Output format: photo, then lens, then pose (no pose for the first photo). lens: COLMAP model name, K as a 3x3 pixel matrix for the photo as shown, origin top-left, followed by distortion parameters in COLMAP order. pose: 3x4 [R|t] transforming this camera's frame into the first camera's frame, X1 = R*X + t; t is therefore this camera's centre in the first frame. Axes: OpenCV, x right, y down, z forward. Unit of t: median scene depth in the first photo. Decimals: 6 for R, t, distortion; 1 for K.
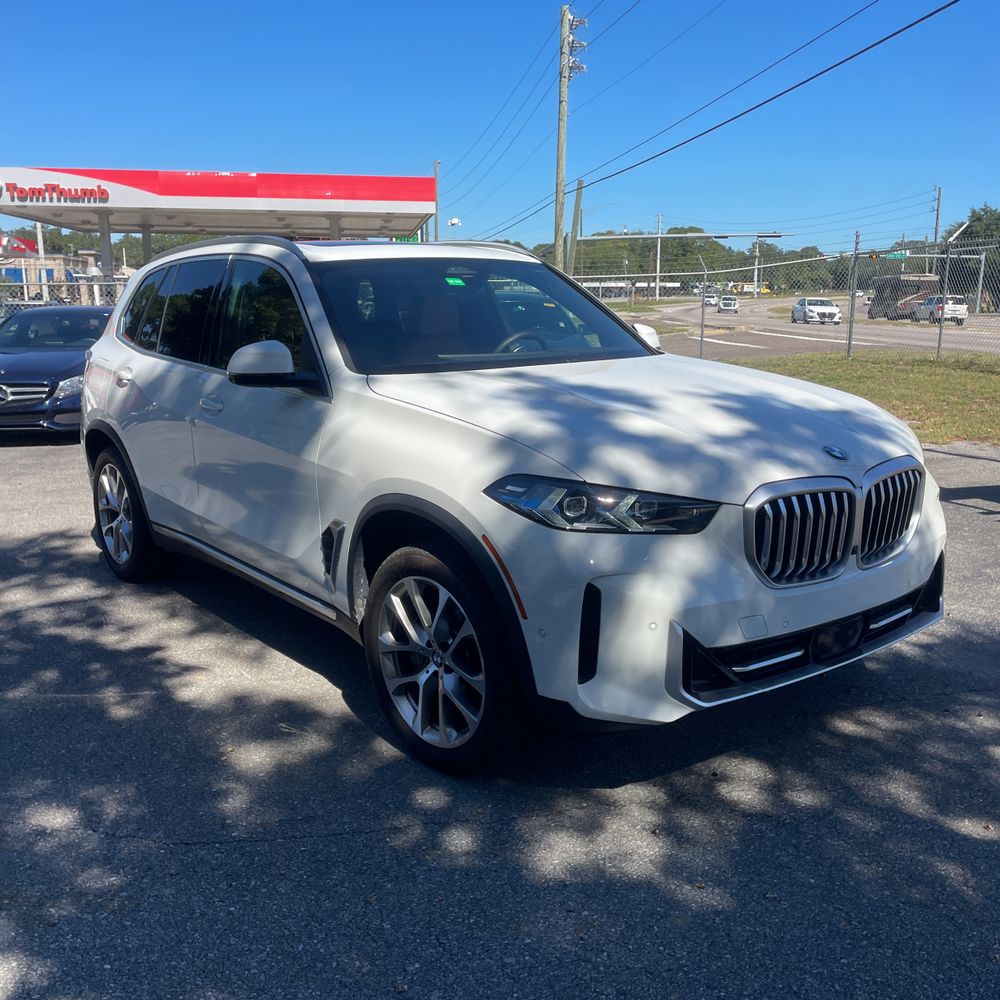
lens RADIAL K [[1012.5, 0, 495.3], [0, 1012.5, 498.9], [0, 0, 1]] dist [0.104215, -0.150174]
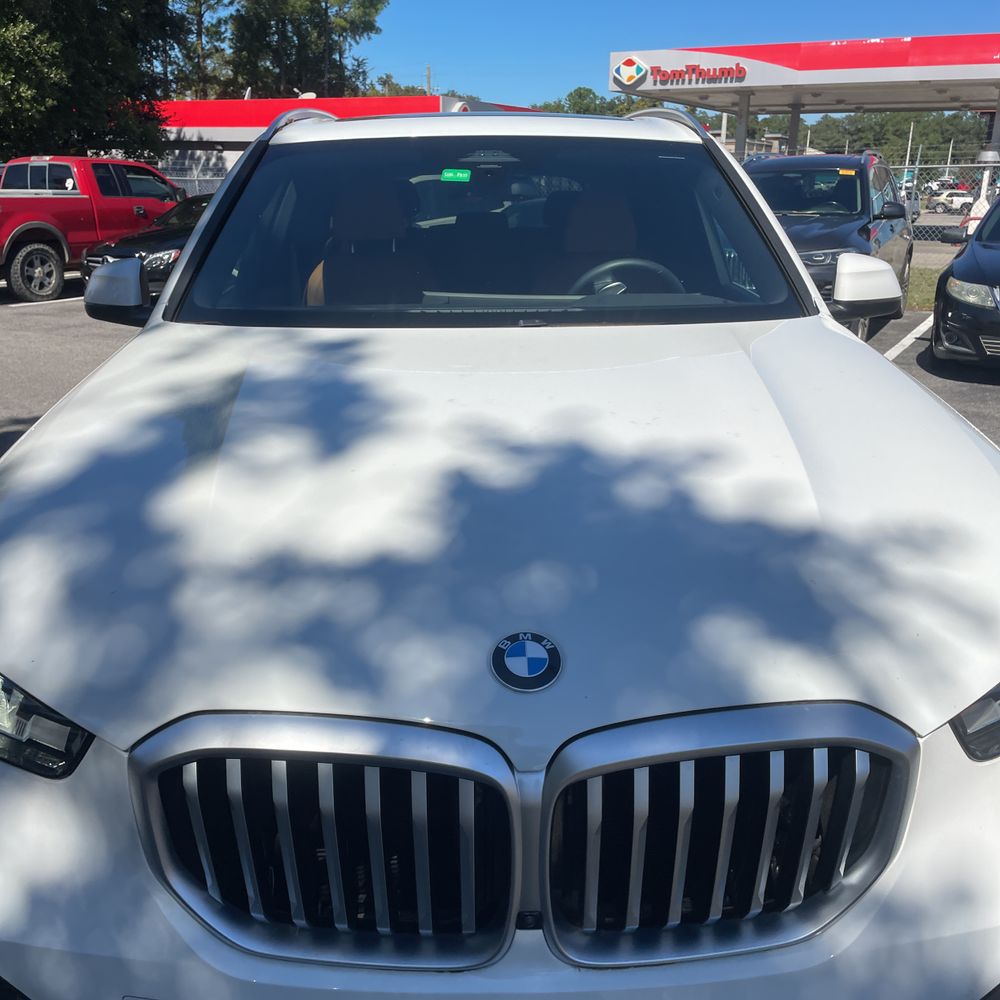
lens RADIAL K [[1016.6, 0, 481.7], [0, 1016.6, 503.4], [0, 0, 1]] dist [0.109893, -0.148110]
pose [[0.806910, 0.188647, -0.559740, 0.343770], [-0.127698, 0.980932, 0.146513, -0.102373], [0.576706, -0.046745, 0.815614, 0.450148]]
